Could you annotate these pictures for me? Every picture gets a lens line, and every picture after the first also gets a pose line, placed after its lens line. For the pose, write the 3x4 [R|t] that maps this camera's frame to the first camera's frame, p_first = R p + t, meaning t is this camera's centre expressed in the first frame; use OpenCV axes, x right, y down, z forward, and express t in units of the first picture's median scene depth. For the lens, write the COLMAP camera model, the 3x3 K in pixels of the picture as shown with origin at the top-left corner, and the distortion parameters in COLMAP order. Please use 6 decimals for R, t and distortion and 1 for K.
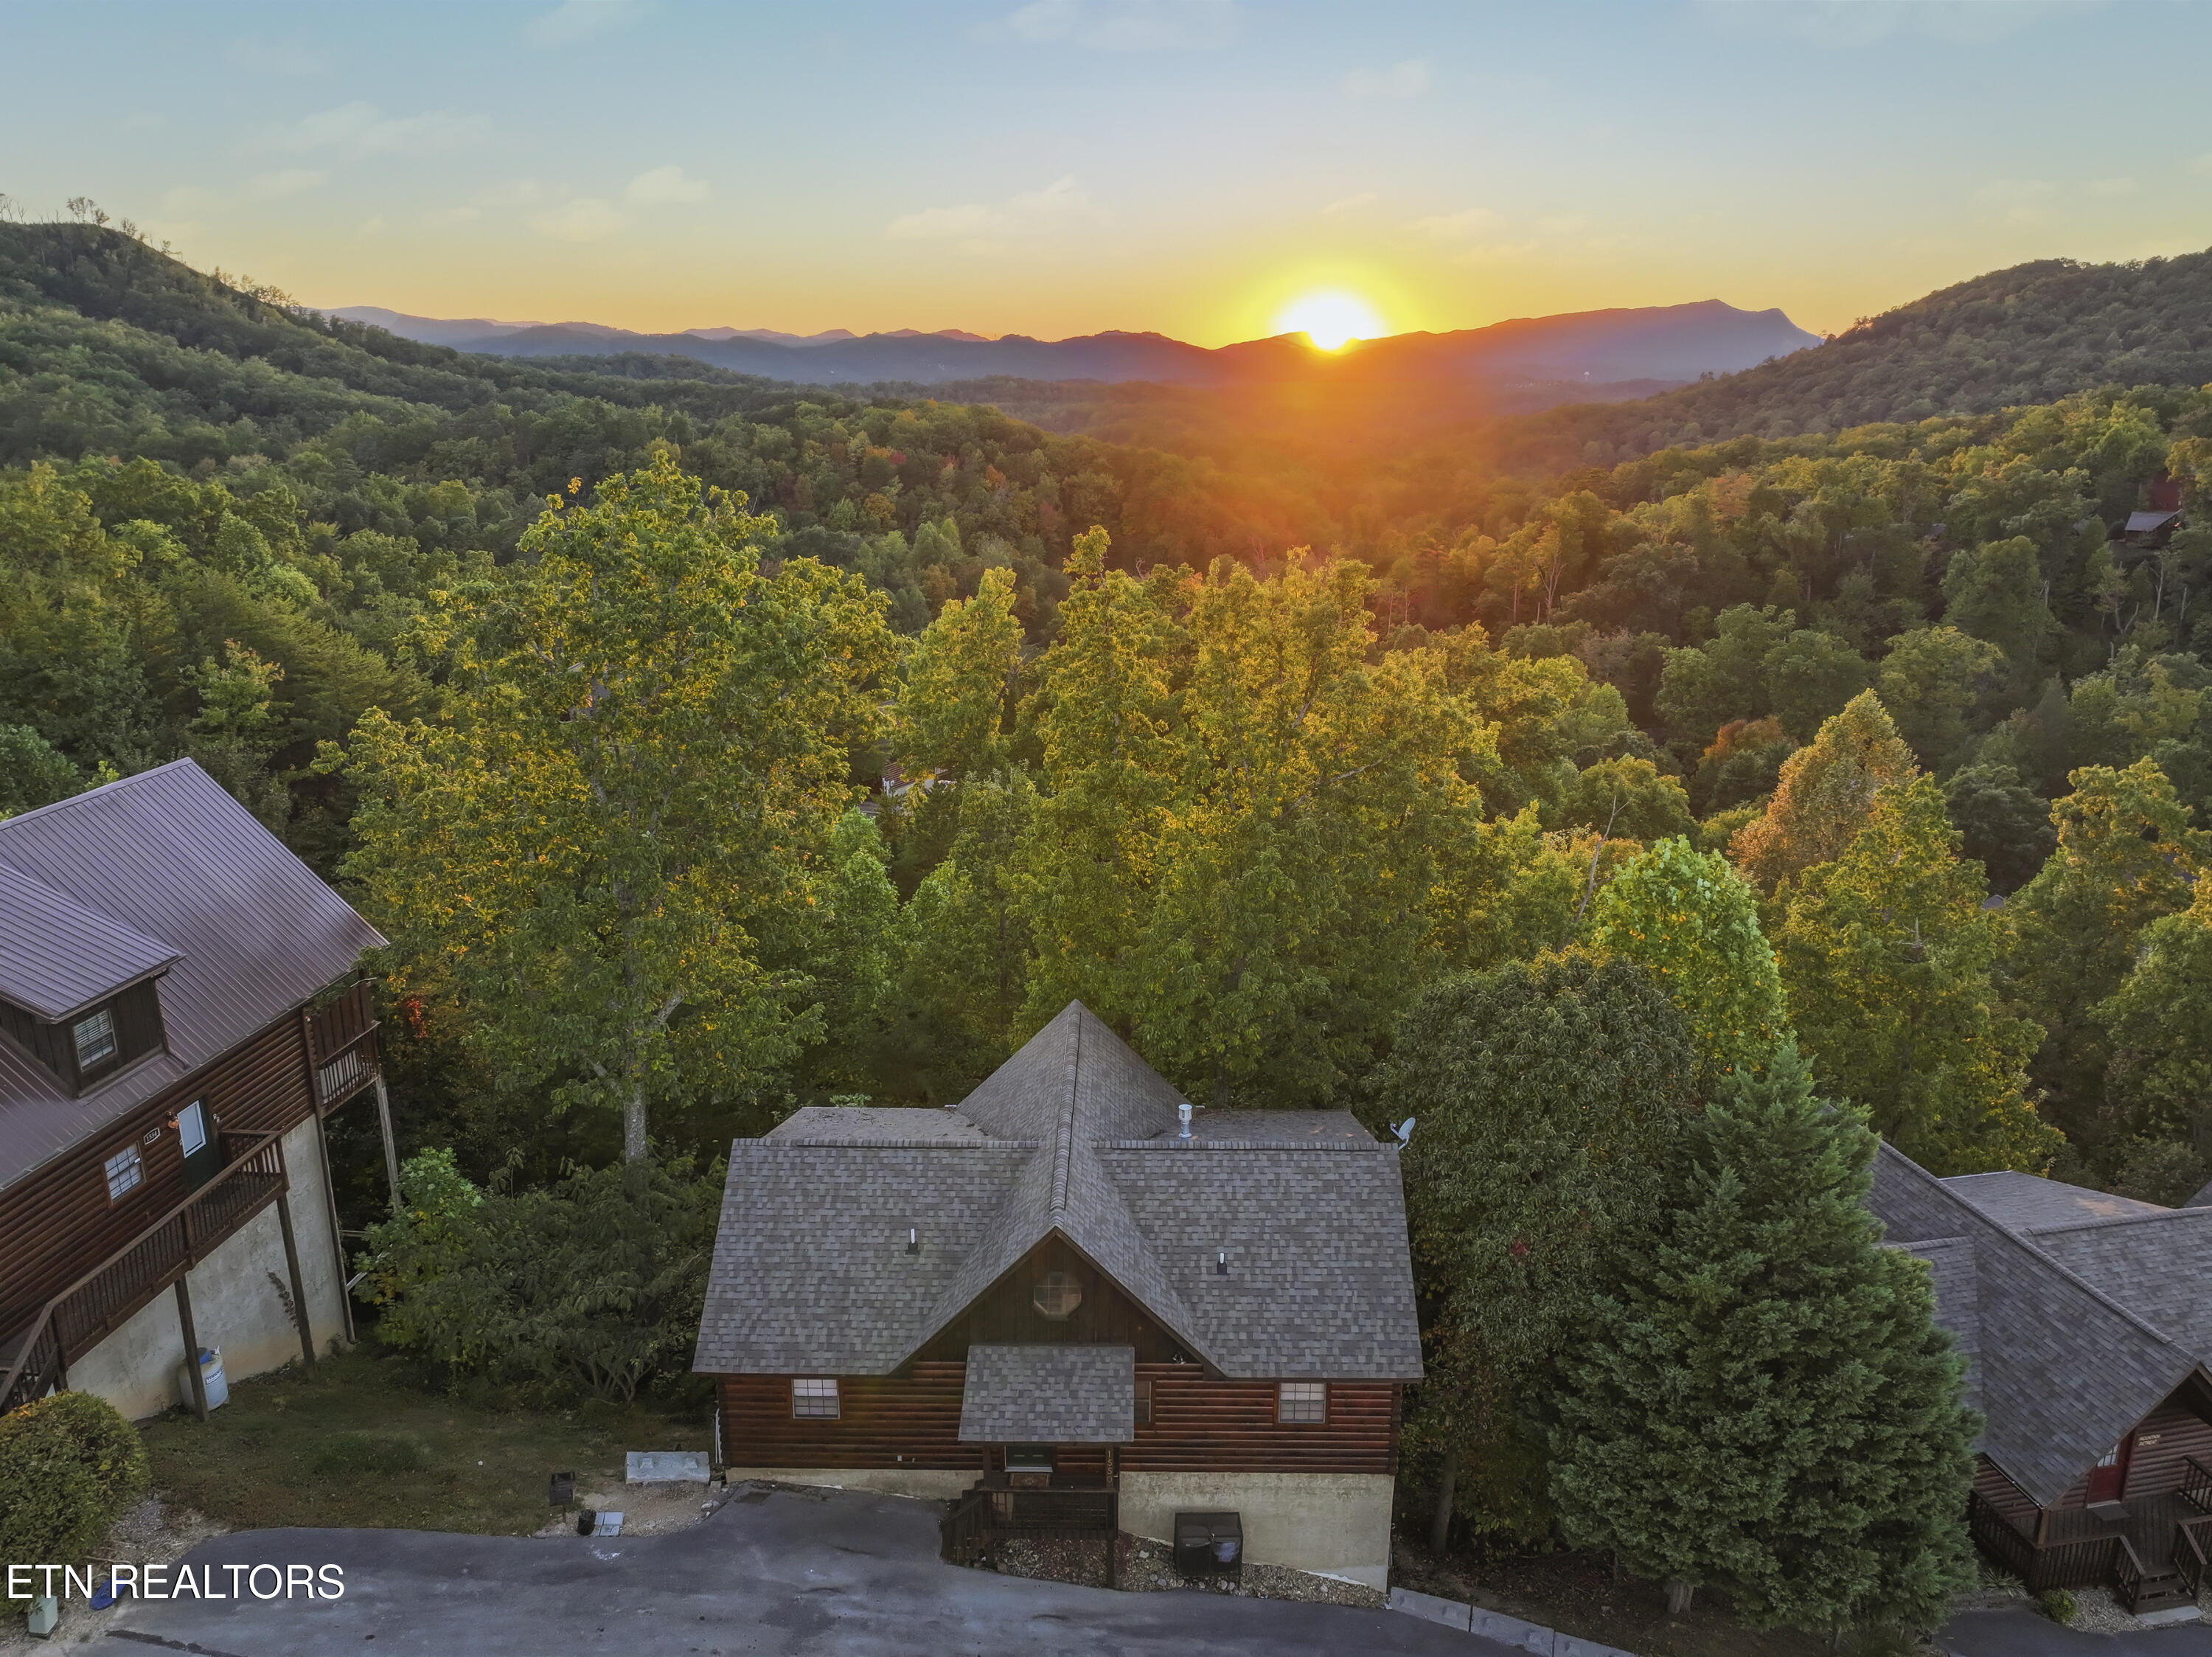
lens RADIAL K [[1544.5, 0, 1106.0], [0, 1544.5, 828.5], [0, 0, 1]] dist [0.001971, 0.006528]
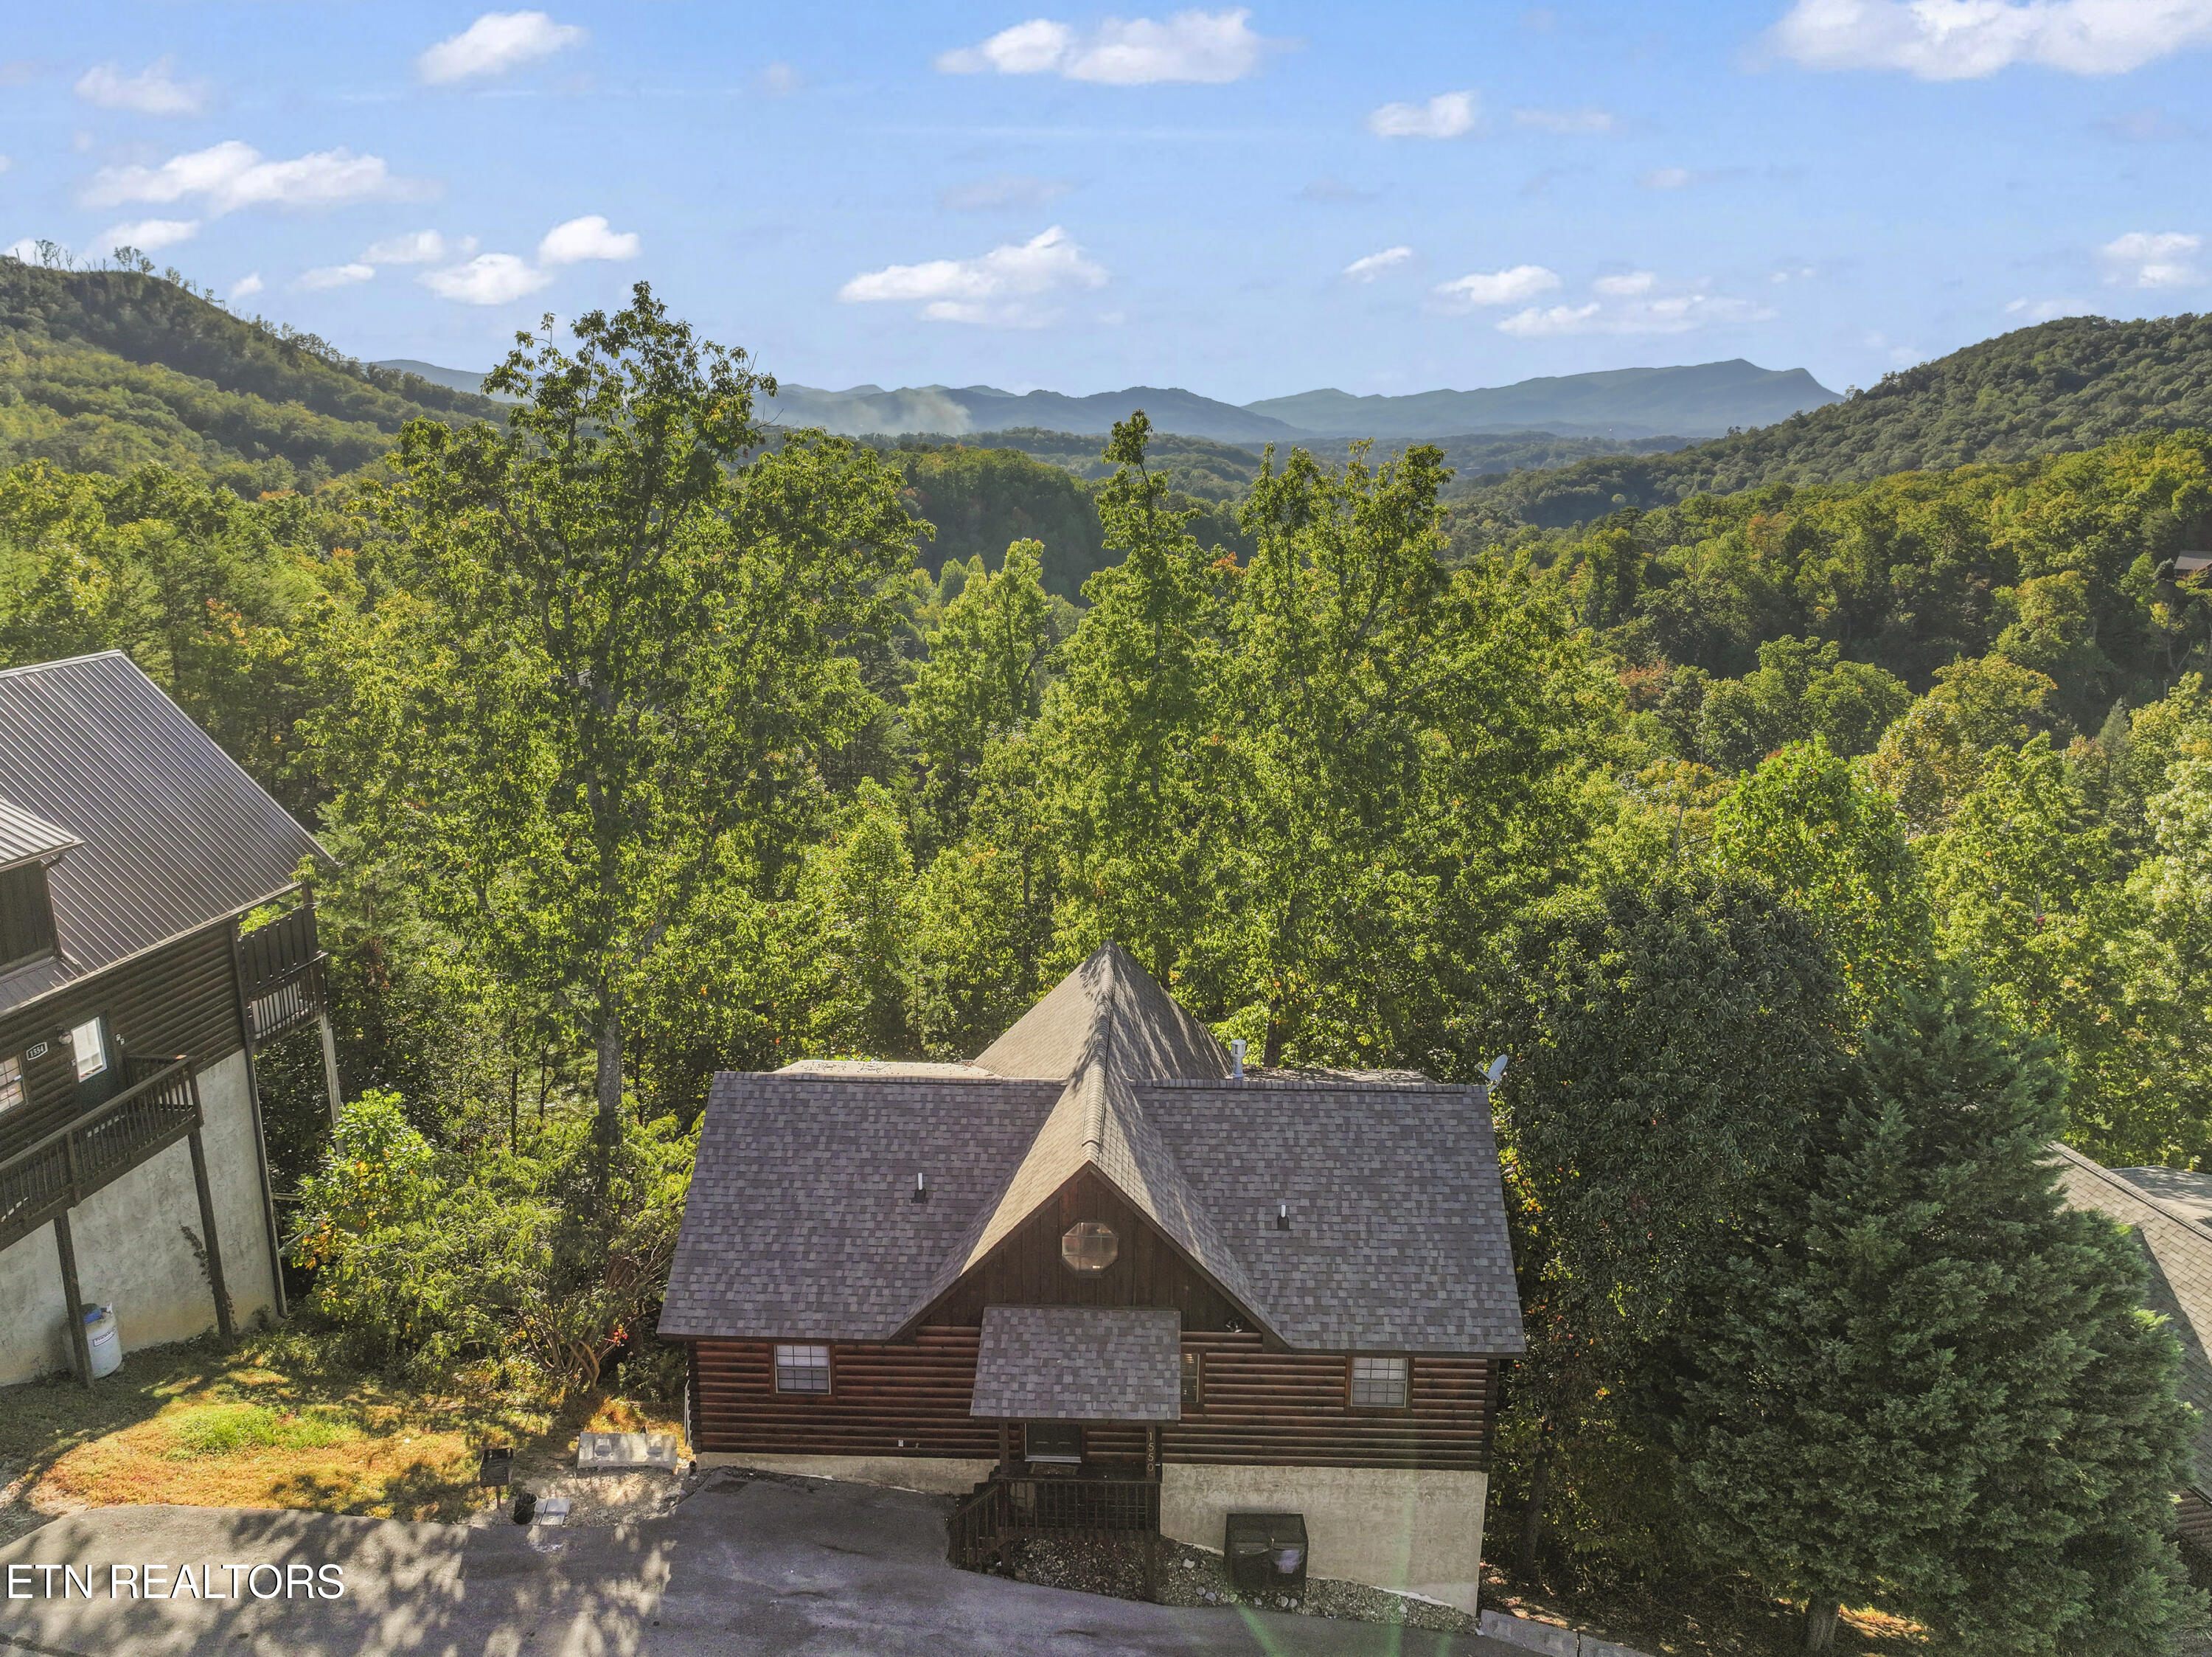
lens RADIAL K [[1546.0, 0, 1106.0], [0, 1546.0, 828.5], [0, 0, 1]] dist [0.000487, 0.012965]
pose [[0.999851, 0.008800, -0.014825, -0.011705], [-0.009283, 0.999418, -0.032834, 0.098178], [0.014527, 0.032966, 0.999351, 0.144749]]
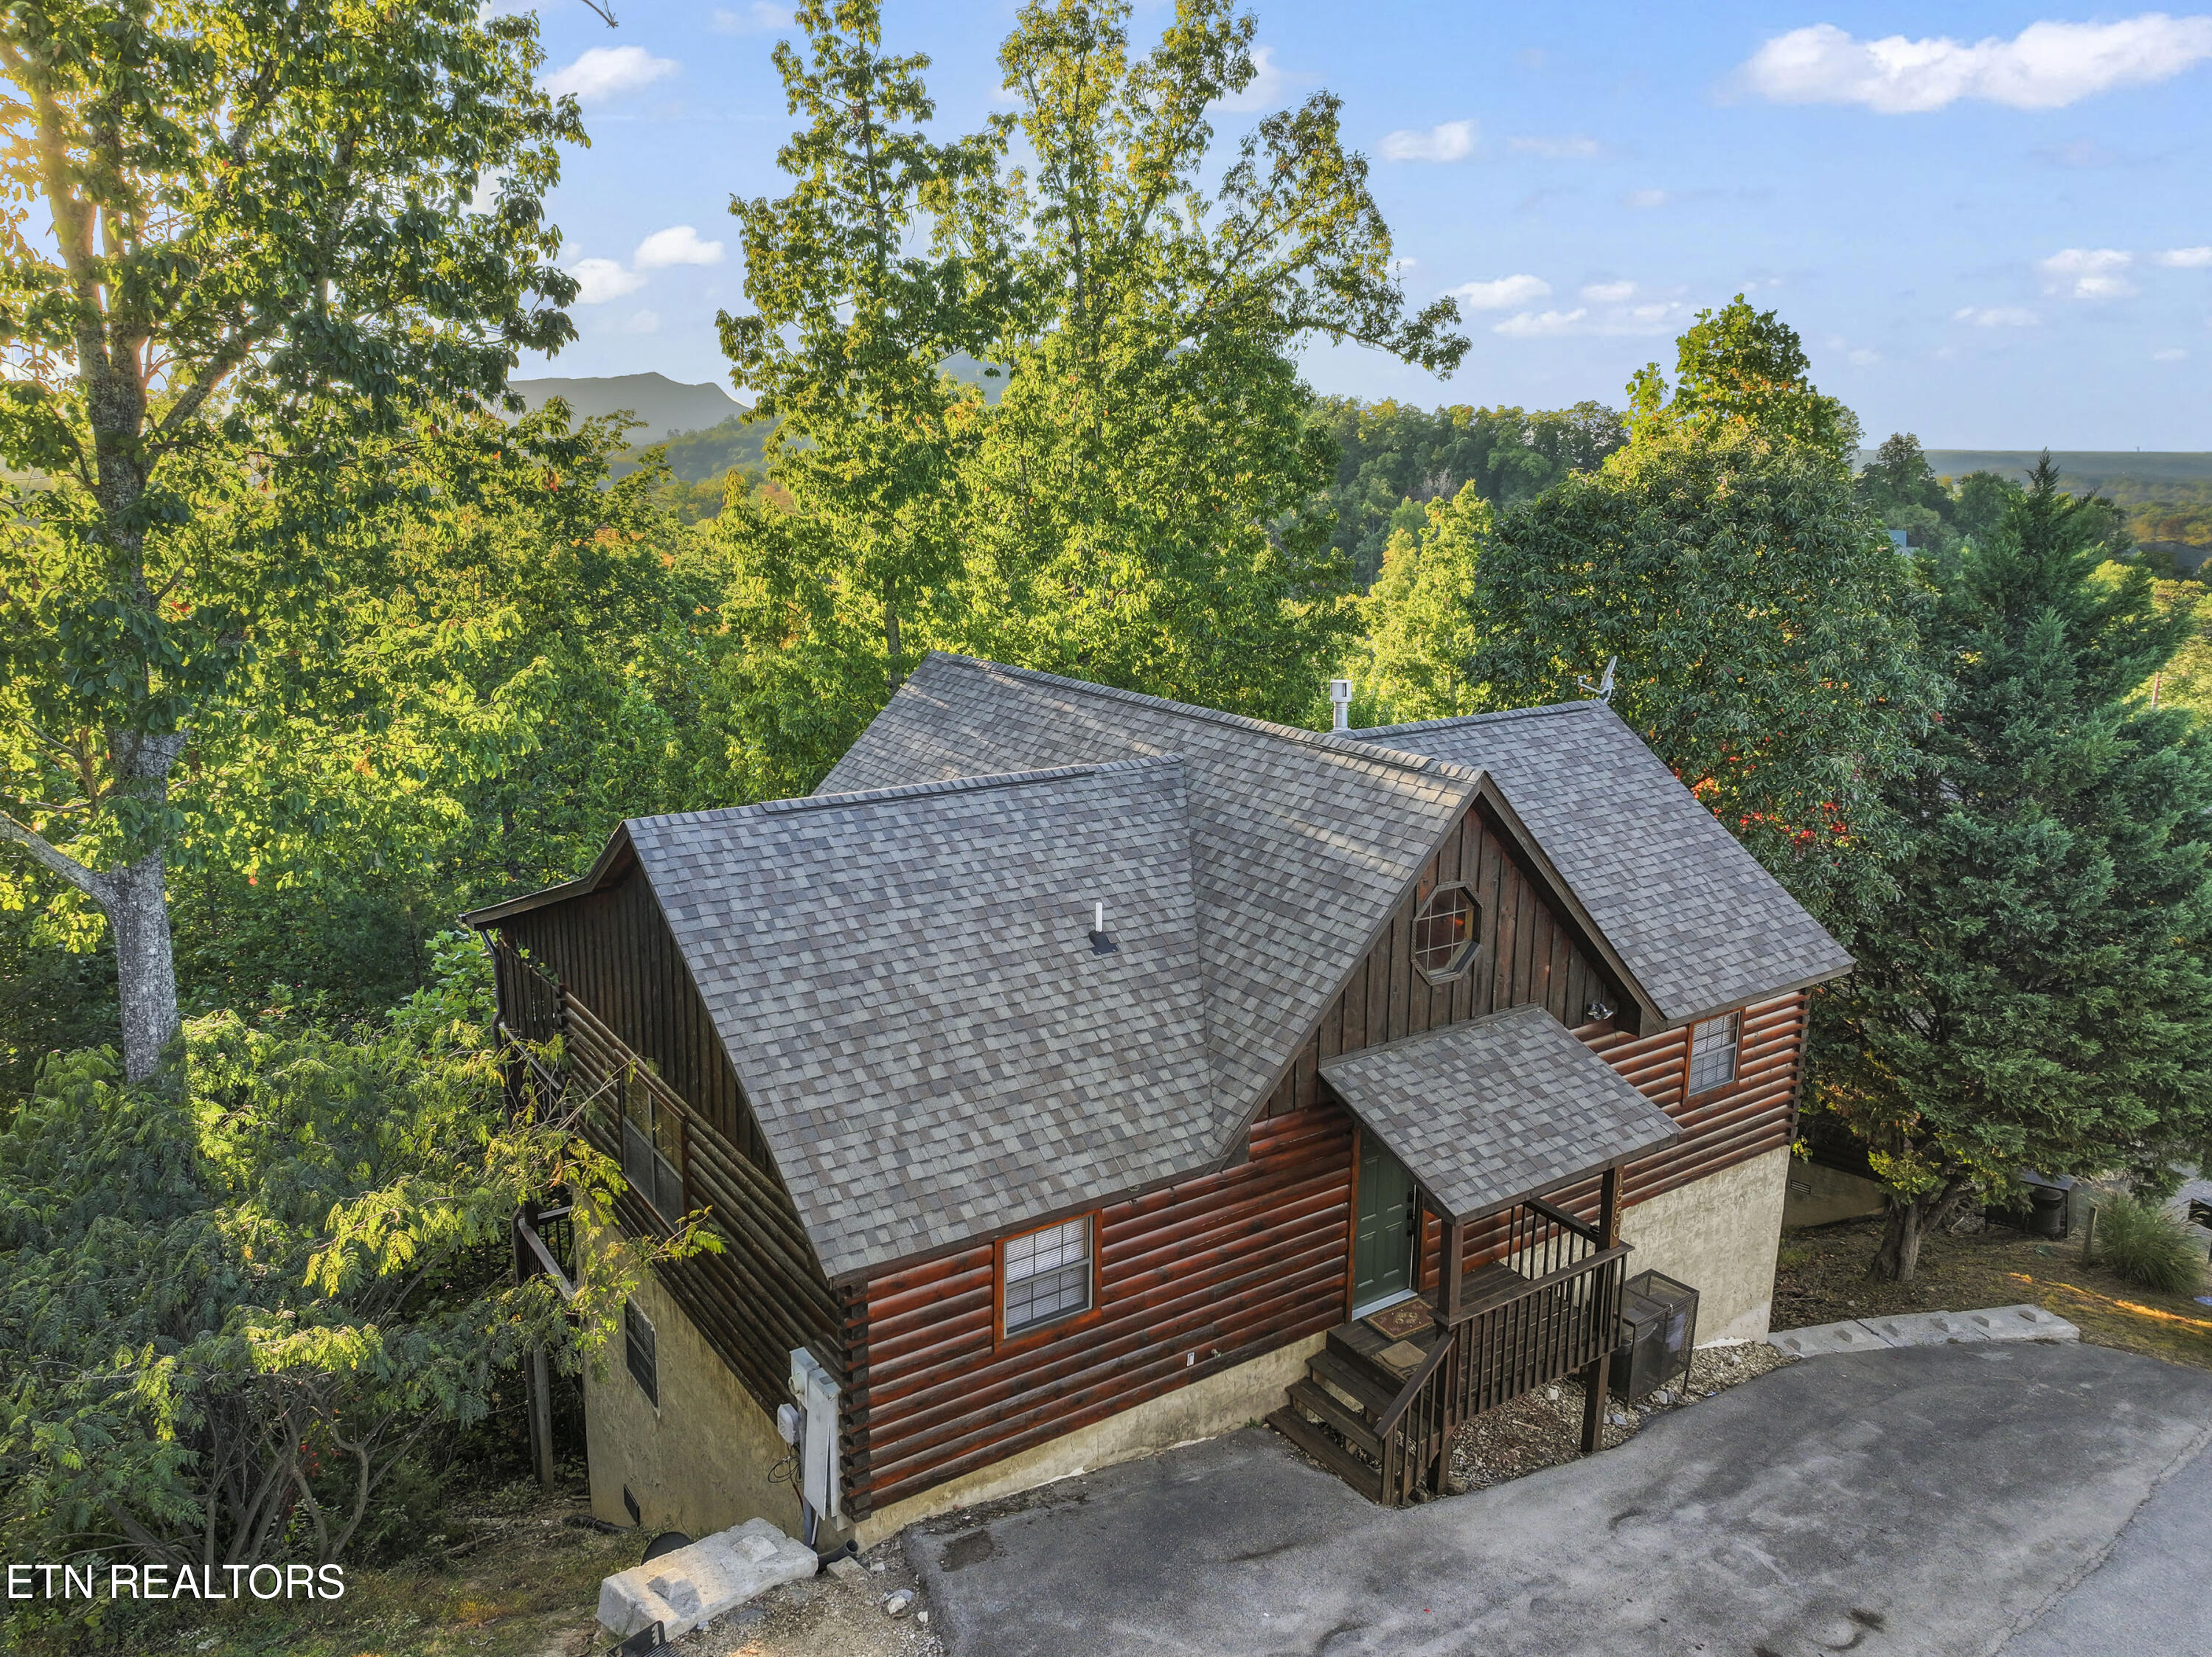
lens RADIAL K [[1575.3, 0, 1073.3], [0, 1575.3, 793.6], [0, 0, 1]] dist [0.004115, 0.004682]
pose [[0.823030, -0.116764, 0.555867, -0.414015], [0.154043, 0.987850, -0.020574, 0.239238], [-0.546711, 0.102561, 0.831017, 0.597205]]
